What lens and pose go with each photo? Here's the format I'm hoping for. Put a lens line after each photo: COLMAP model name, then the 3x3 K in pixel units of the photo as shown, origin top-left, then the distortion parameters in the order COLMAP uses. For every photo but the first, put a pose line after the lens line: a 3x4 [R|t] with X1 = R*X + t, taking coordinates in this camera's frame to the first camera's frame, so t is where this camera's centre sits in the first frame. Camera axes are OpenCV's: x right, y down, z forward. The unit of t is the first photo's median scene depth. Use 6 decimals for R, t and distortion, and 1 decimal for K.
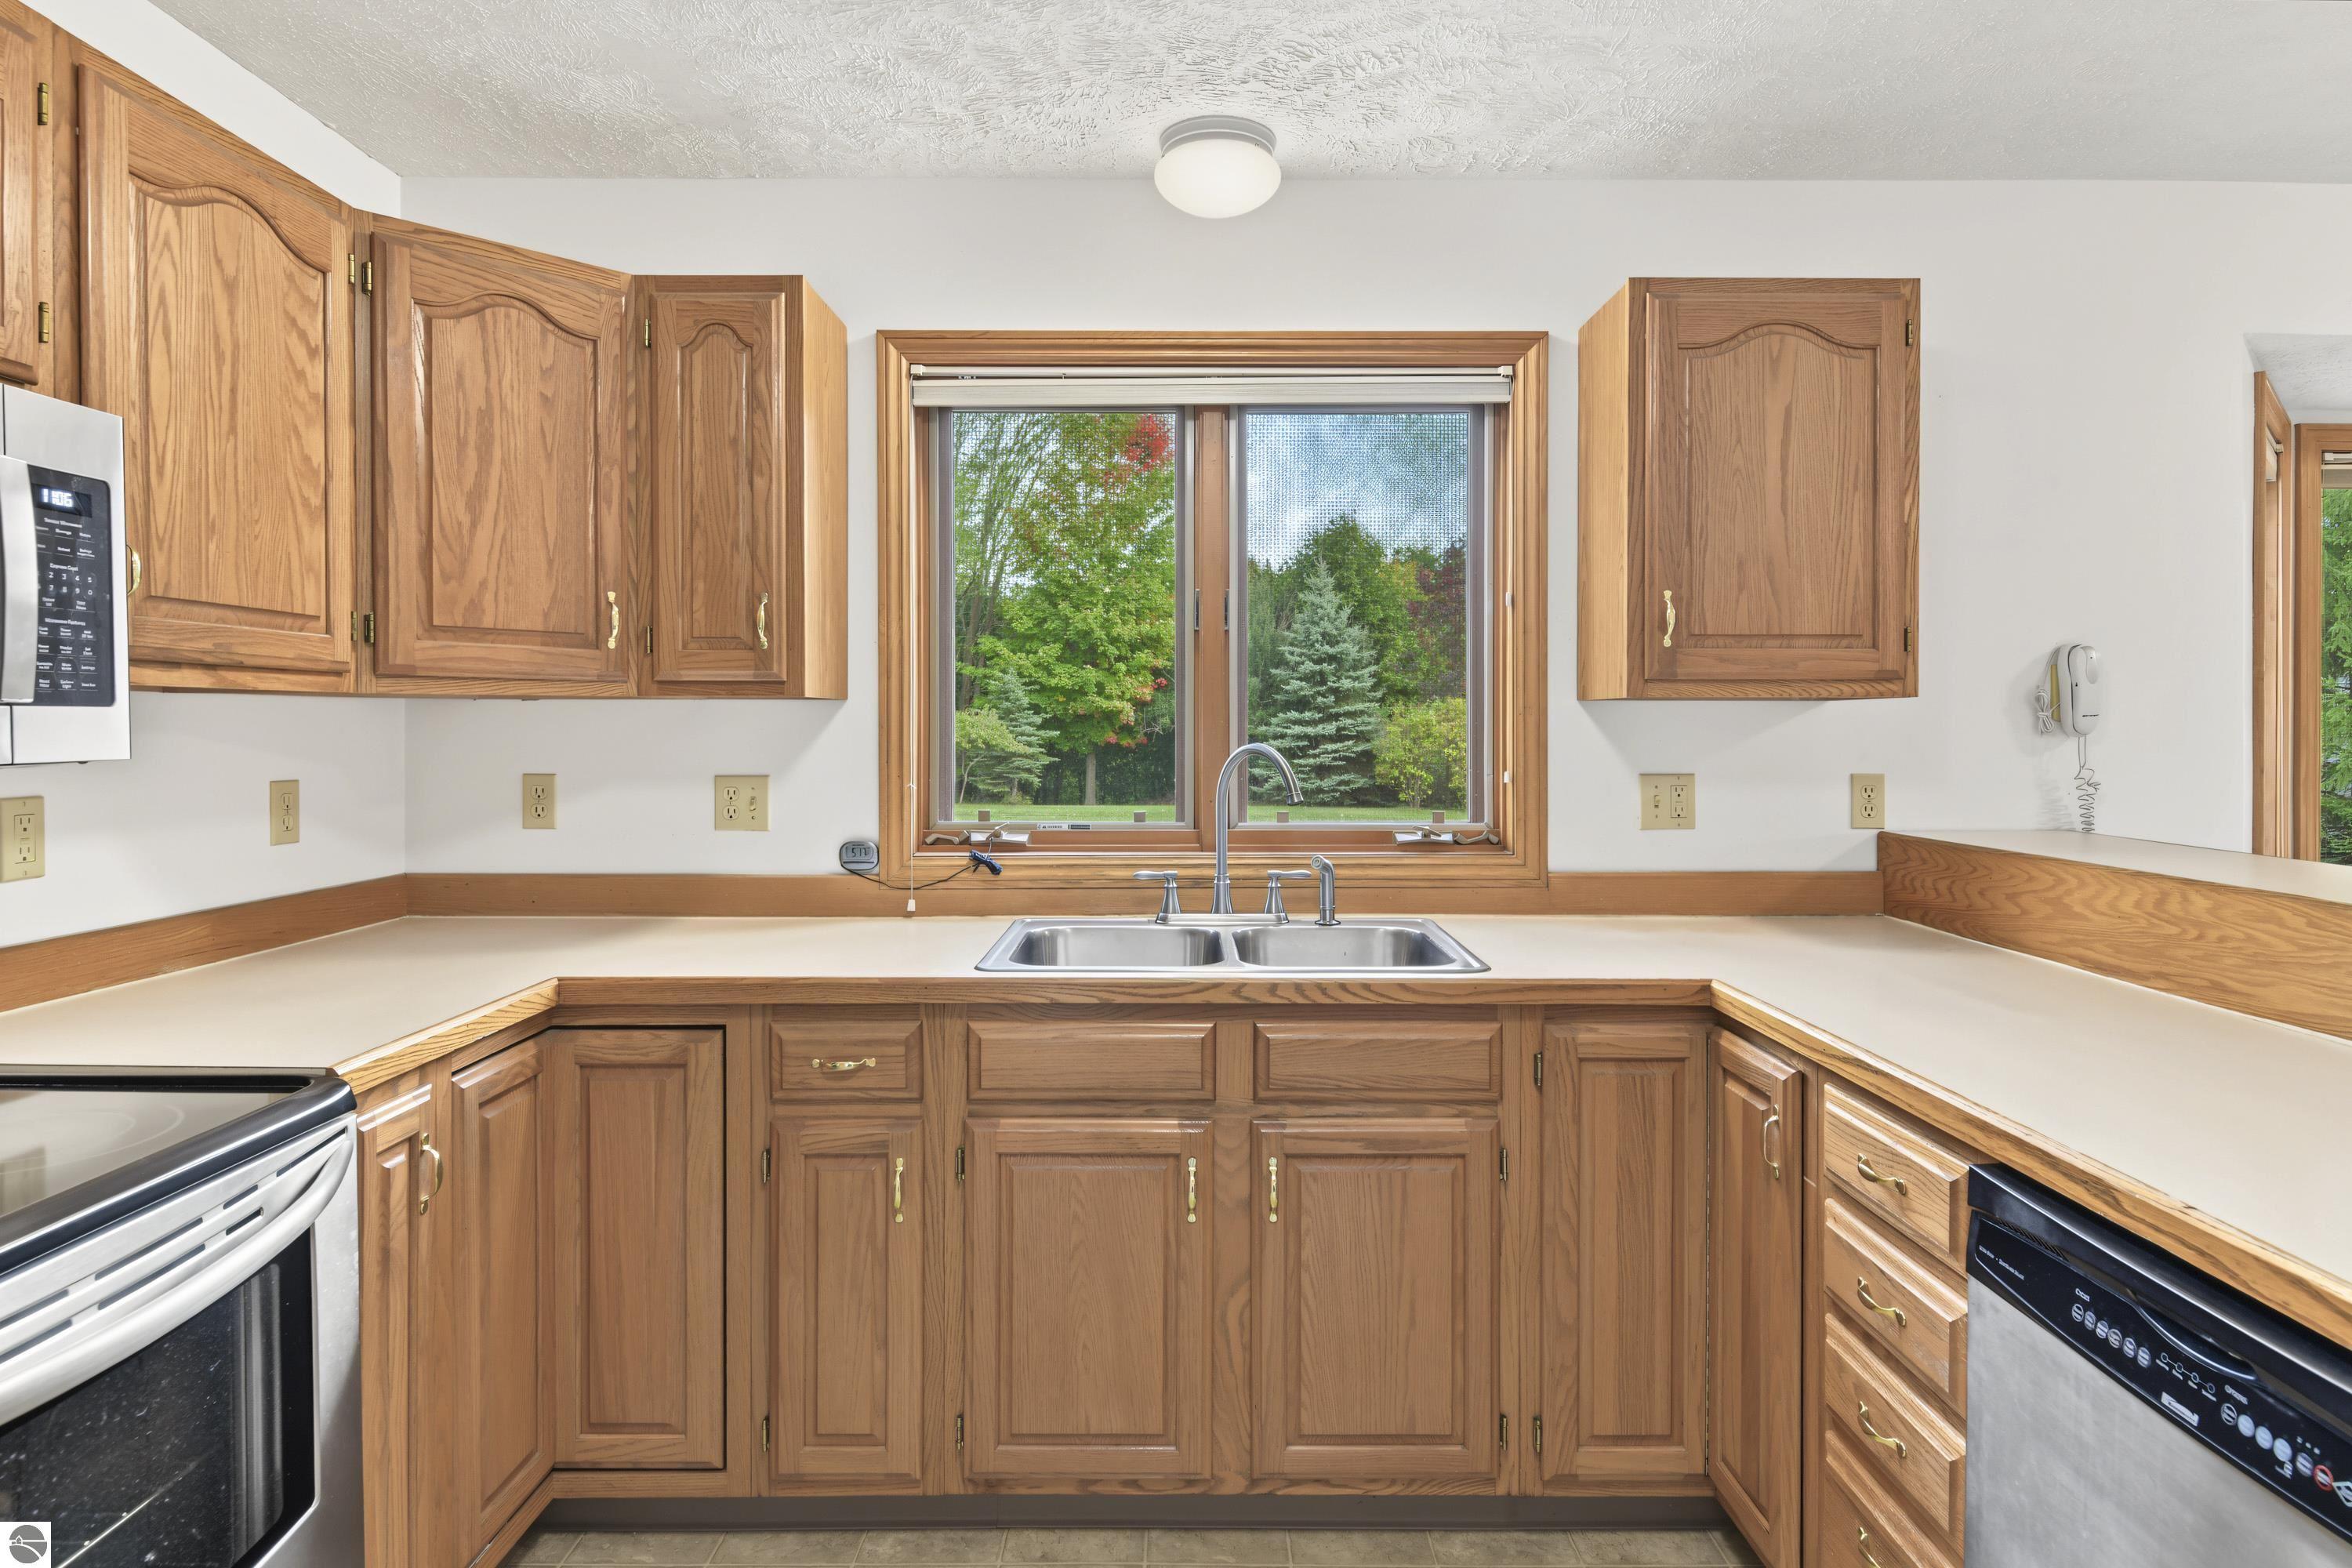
lens RADIAL K [[1264.9, 0, 1178.6], [0, 1264.9, 742.1], [0, 0, 1]] dist [0.008224, -0.007762]
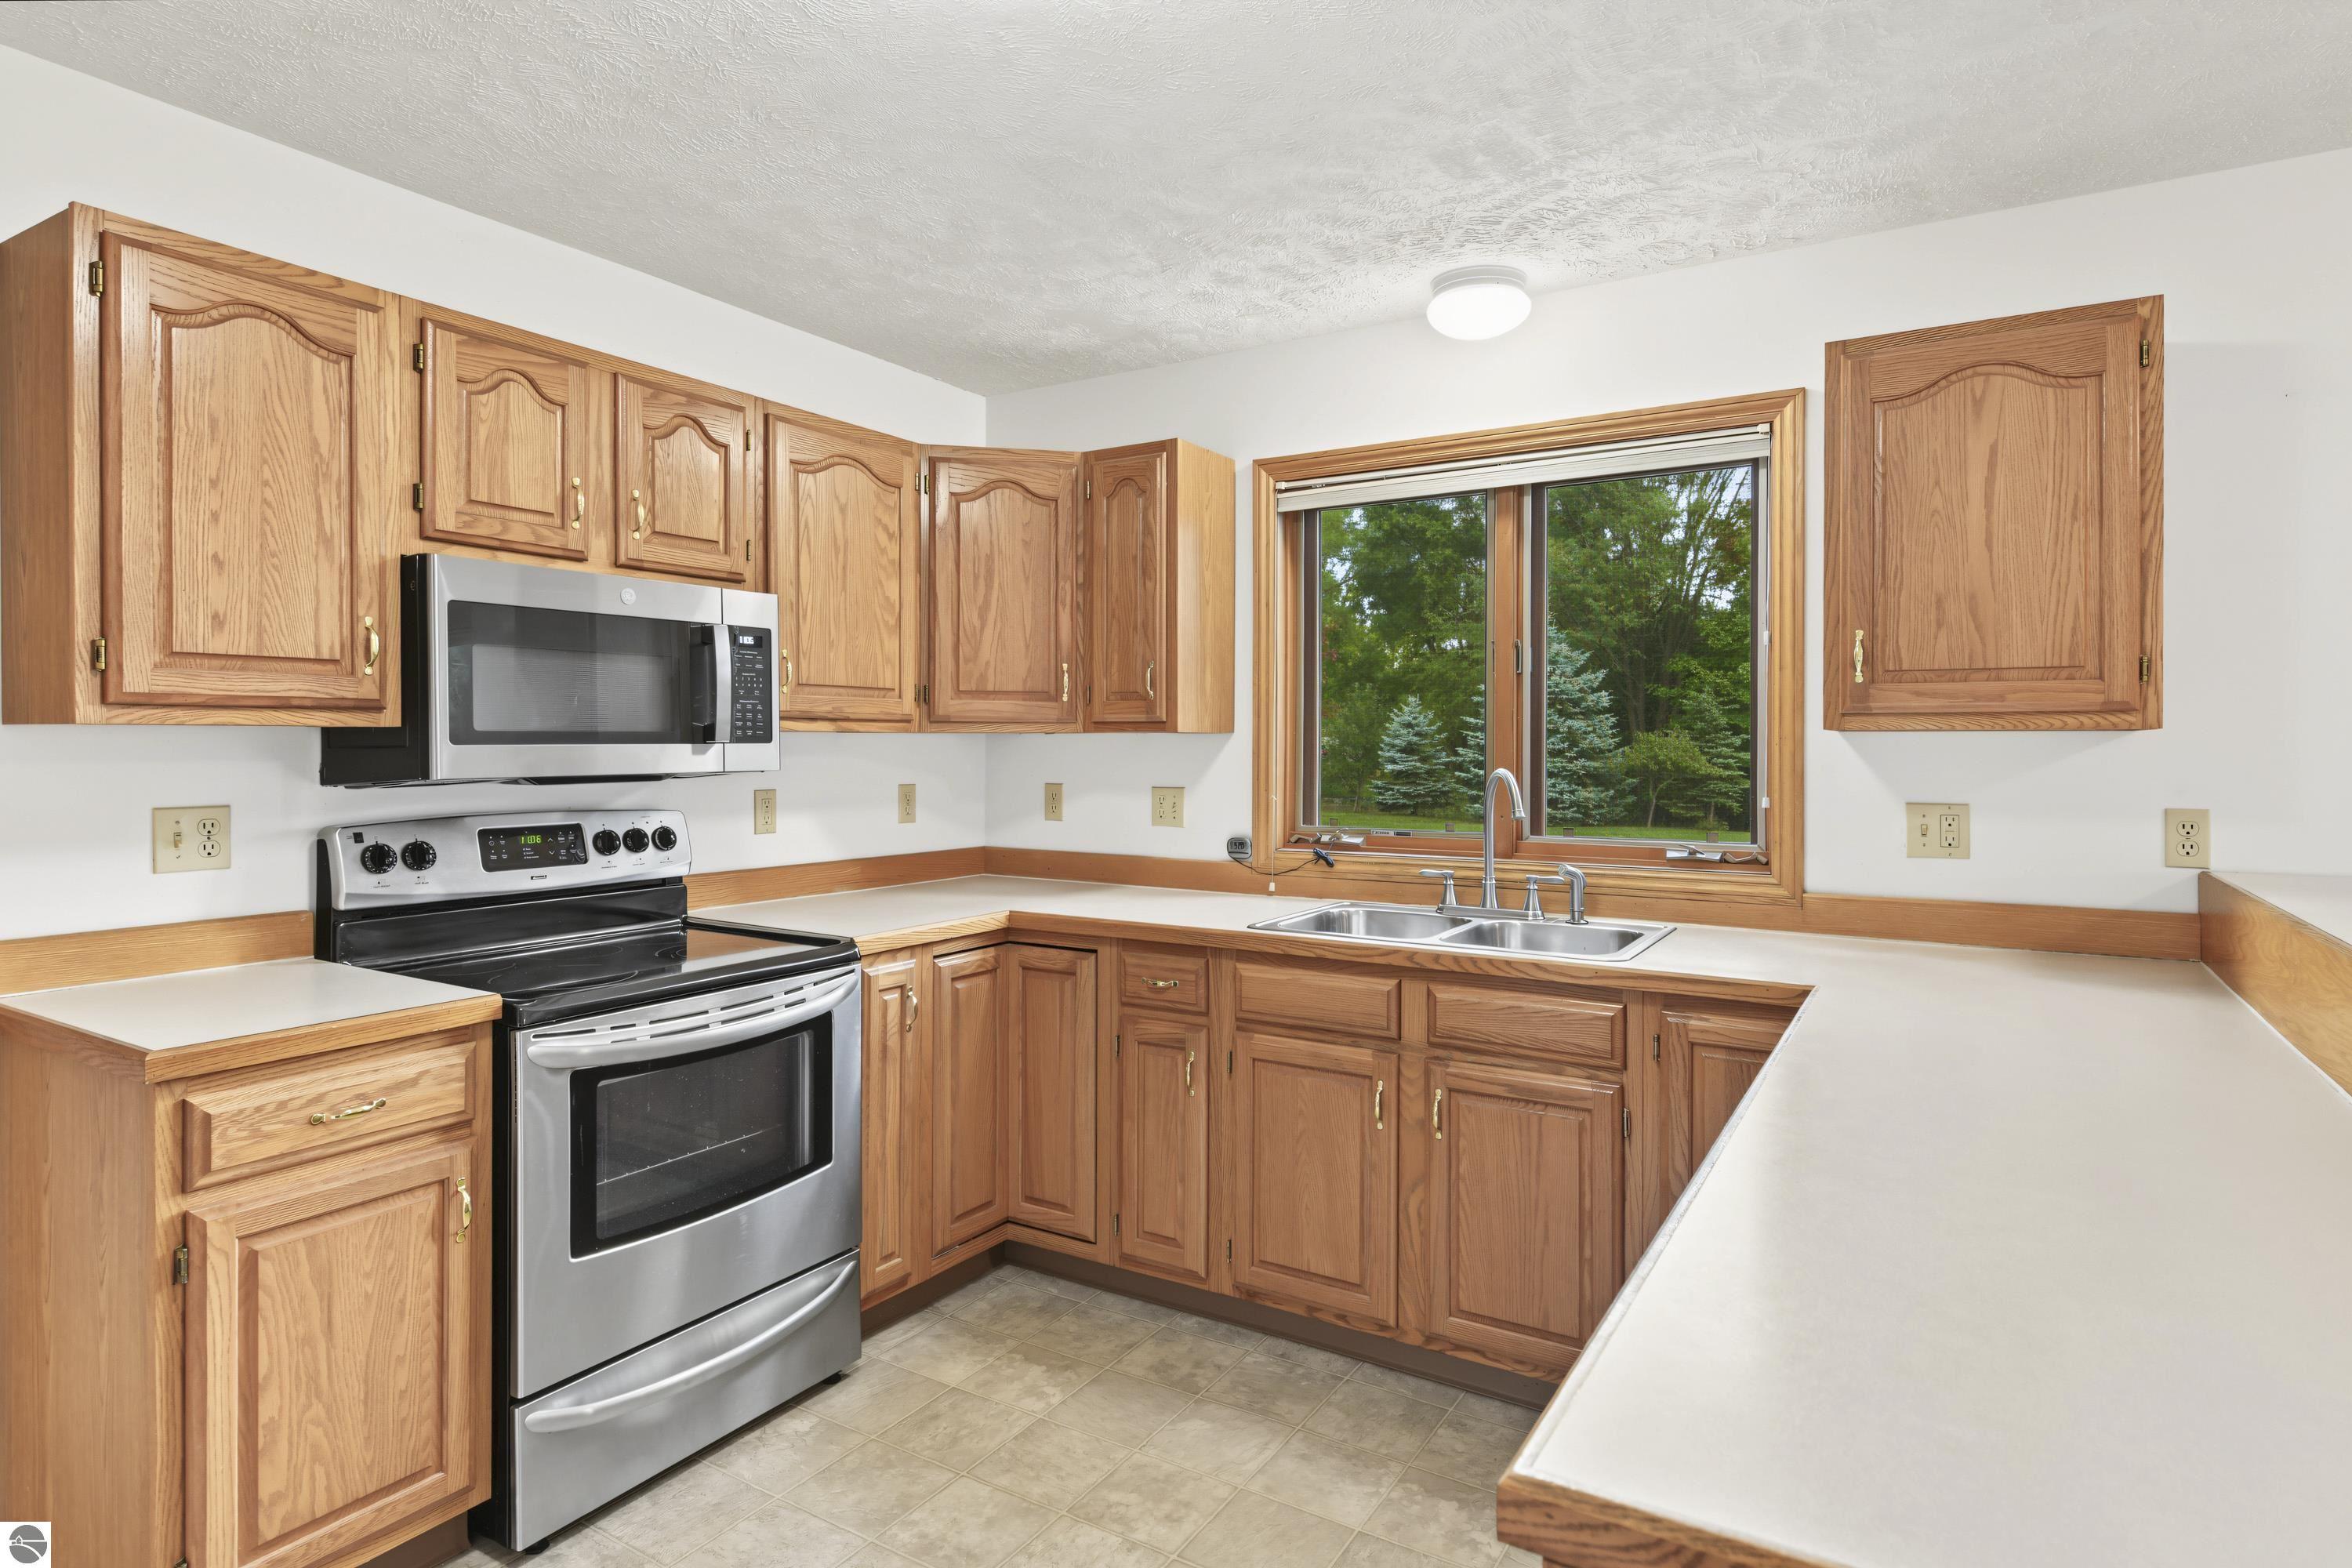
lens RADIAL K [[1243.4, 0, 1176.6], [0, 1243.4, 754.1], [0, 0, 1]] dist [0.006640, -0.009714]
pose [[0.851156, 0.005493, -0.524884, 0.491864], [-0.008980, 0.999951, -0.004097, -0.006122], [0.524836, 0.008201, 0.851164, -0.215992]]
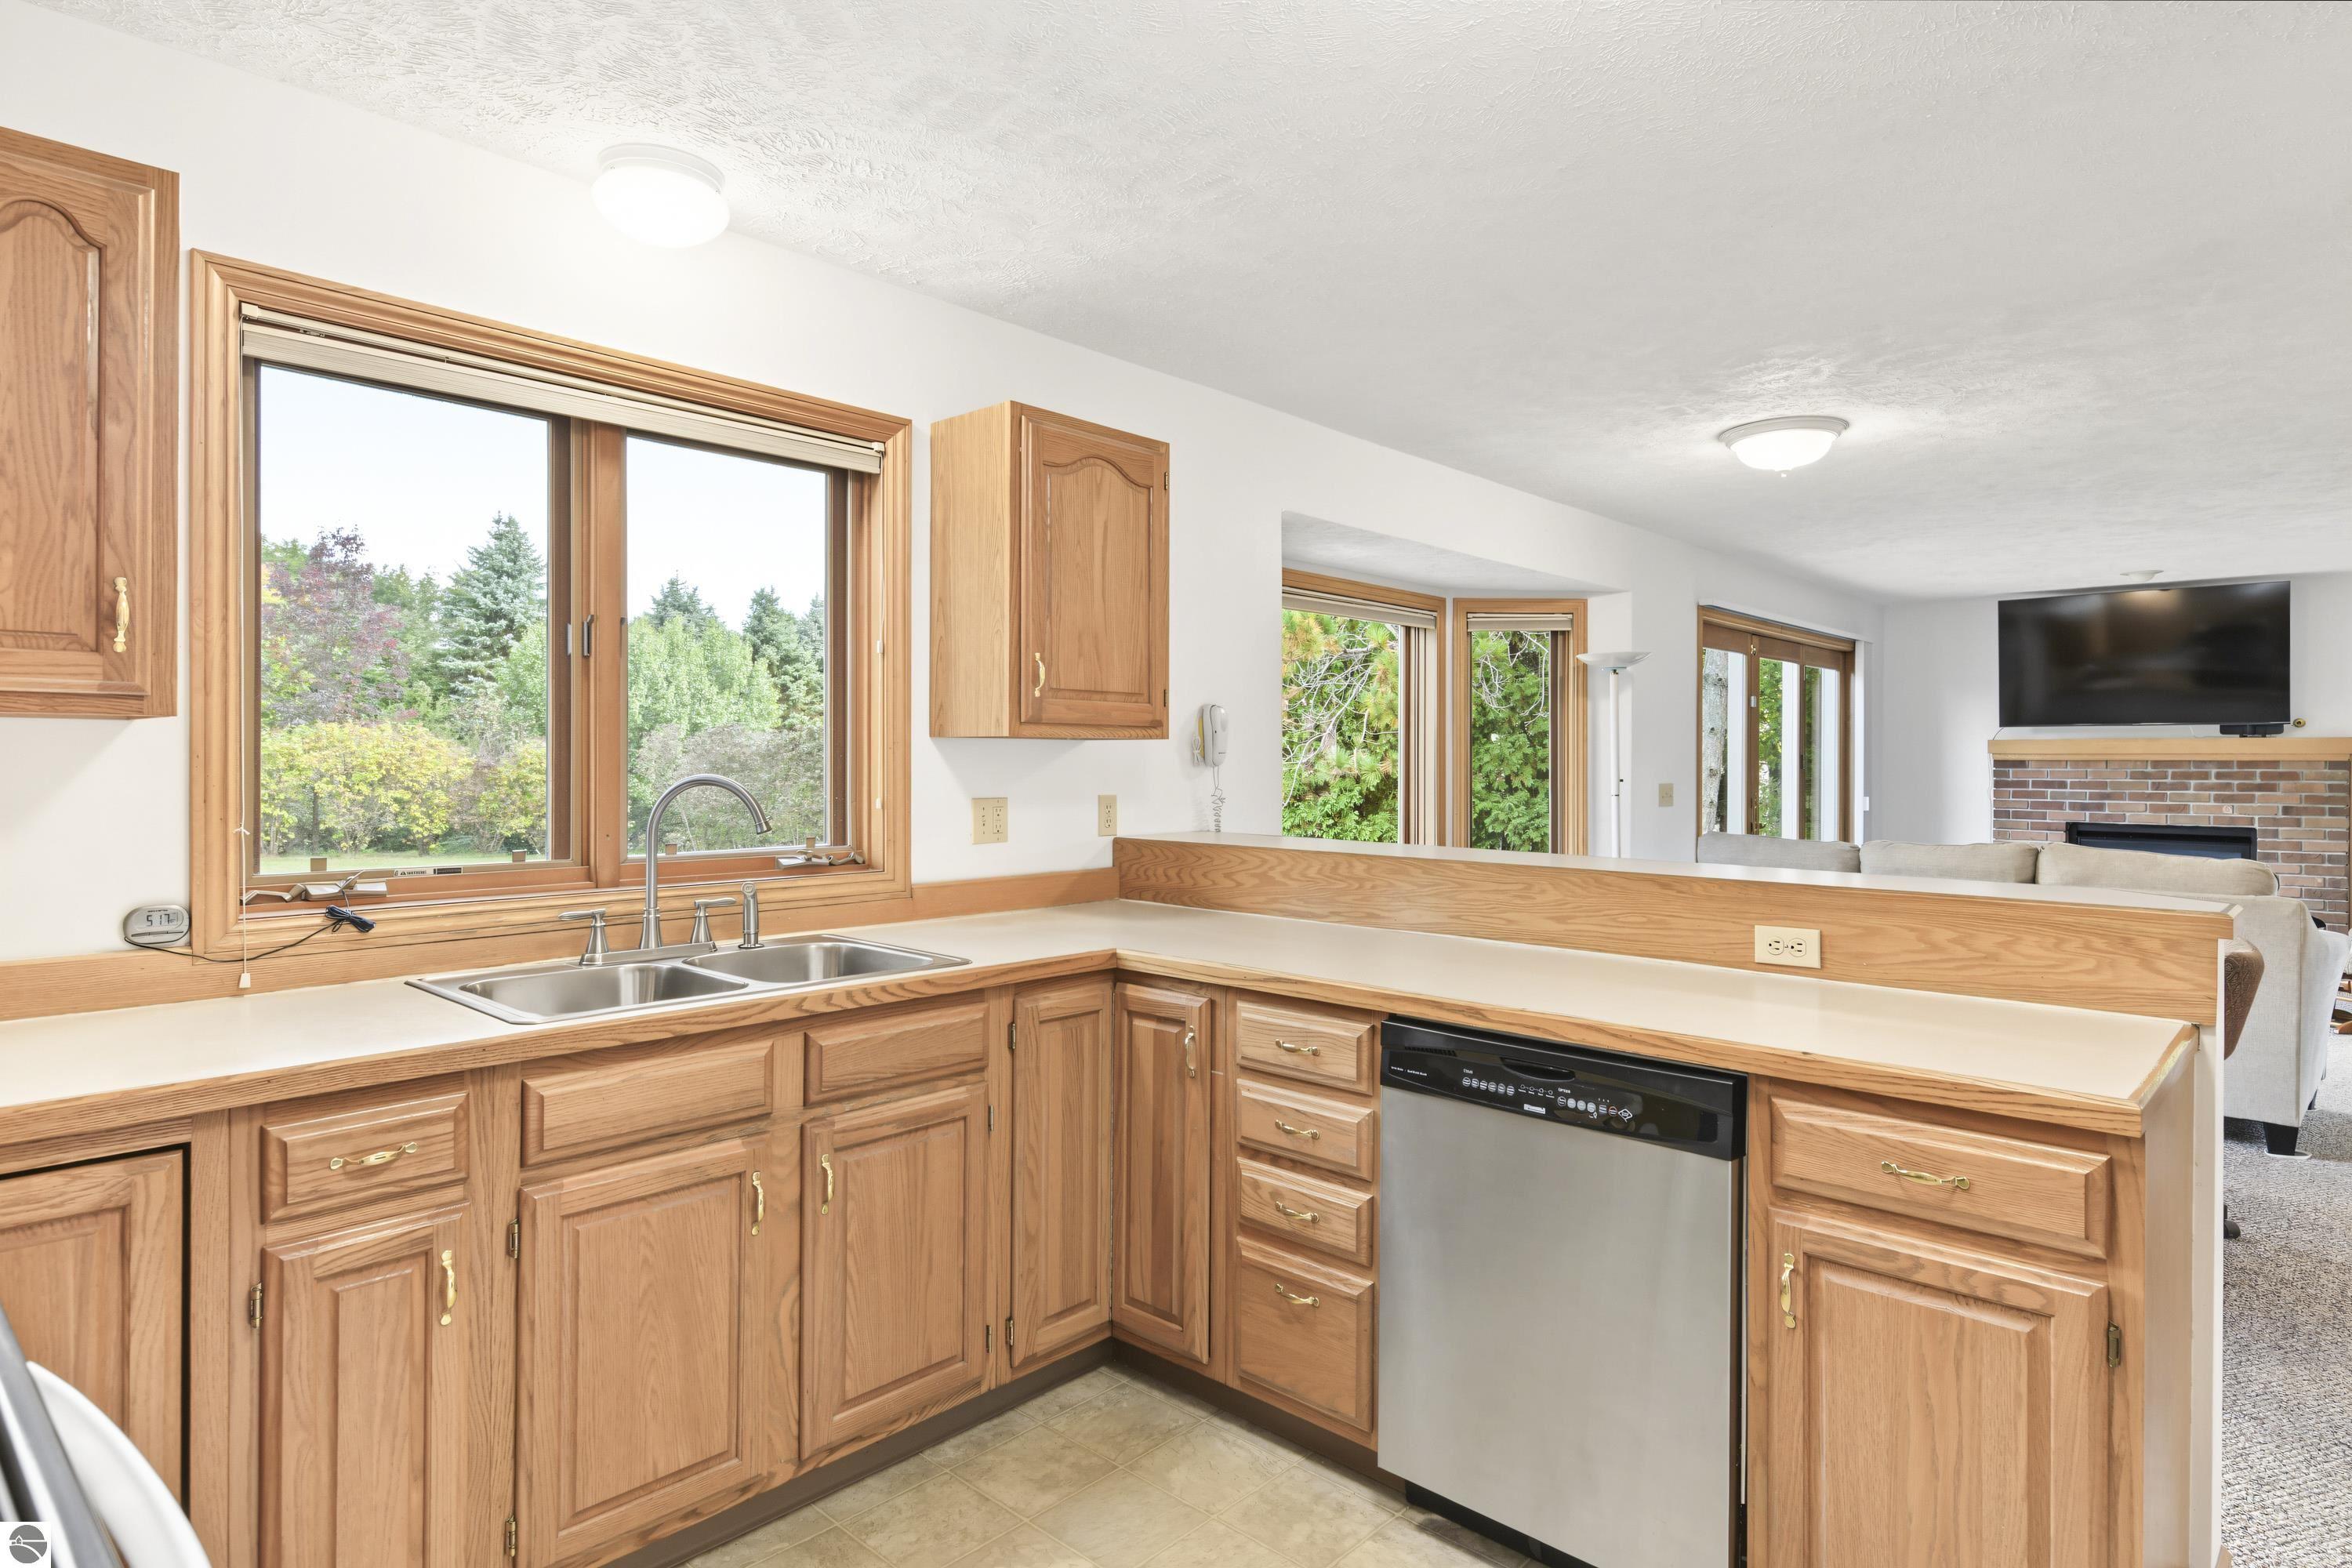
lens RADIAL K [[1281.1, 0, 1180.8], [0, 1281.1, 763.4], [0, 0, 1]] dist [0.007311, -0.009772]
pose [[0.678904, 0.001114, 0.734227, -0.506978], [0.004661, 0.999972, -0.005827, -0.000127], [-0.734213, 0.007379, 0.678879, 0.023548]]
